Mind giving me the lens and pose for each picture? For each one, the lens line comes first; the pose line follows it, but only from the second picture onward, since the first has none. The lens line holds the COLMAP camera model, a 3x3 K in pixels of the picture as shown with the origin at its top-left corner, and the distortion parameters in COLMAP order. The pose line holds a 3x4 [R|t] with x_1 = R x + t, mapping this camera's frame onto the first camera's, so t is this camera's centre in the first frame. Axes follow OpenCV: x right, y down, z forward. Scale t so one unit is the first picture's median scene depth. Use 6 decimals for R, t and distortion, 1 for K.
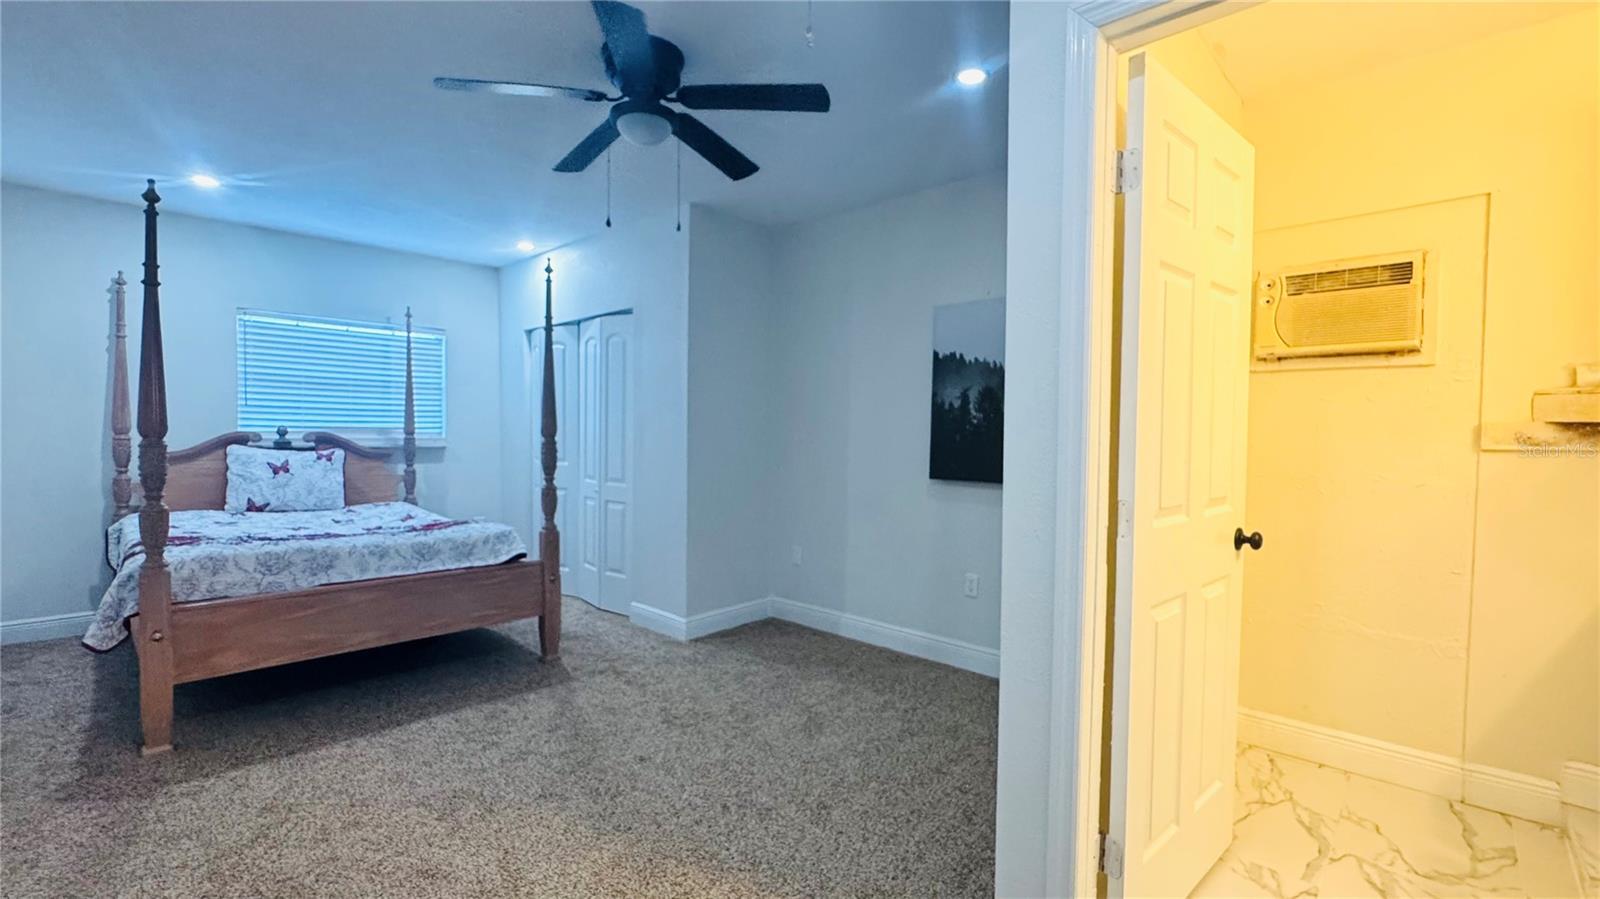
lens RADIAL K [[649.7, 0, 793.7], [0, 649.7, 448.2], [0, 0, 1]] dist [-0.001715, 0.000150]
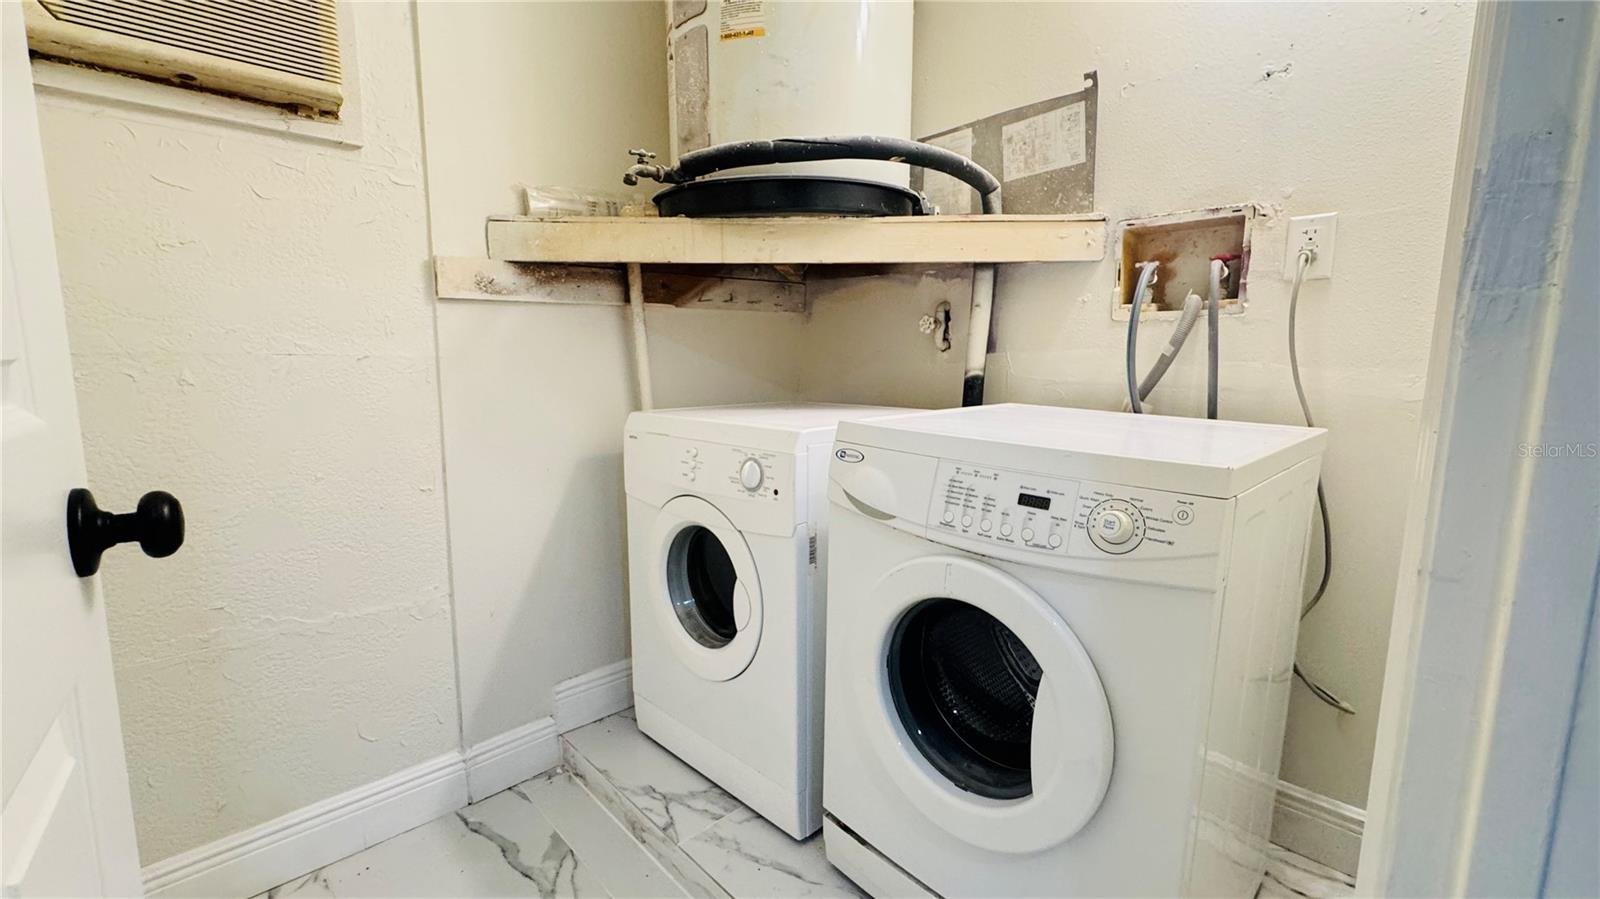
lens RADIAL K [[649.7, 0, 793.7], [0, 649.7, 448.2], [0, 0, 1]] dist [-0.001715, 0.000150]
pose [[0.010284, -0.140563, 0.990018, 0.410062], [0.025872, 0.989777, 0.140260, 0.073161], [-0.999612, 0.024172, 0.013815, 0.665916]]
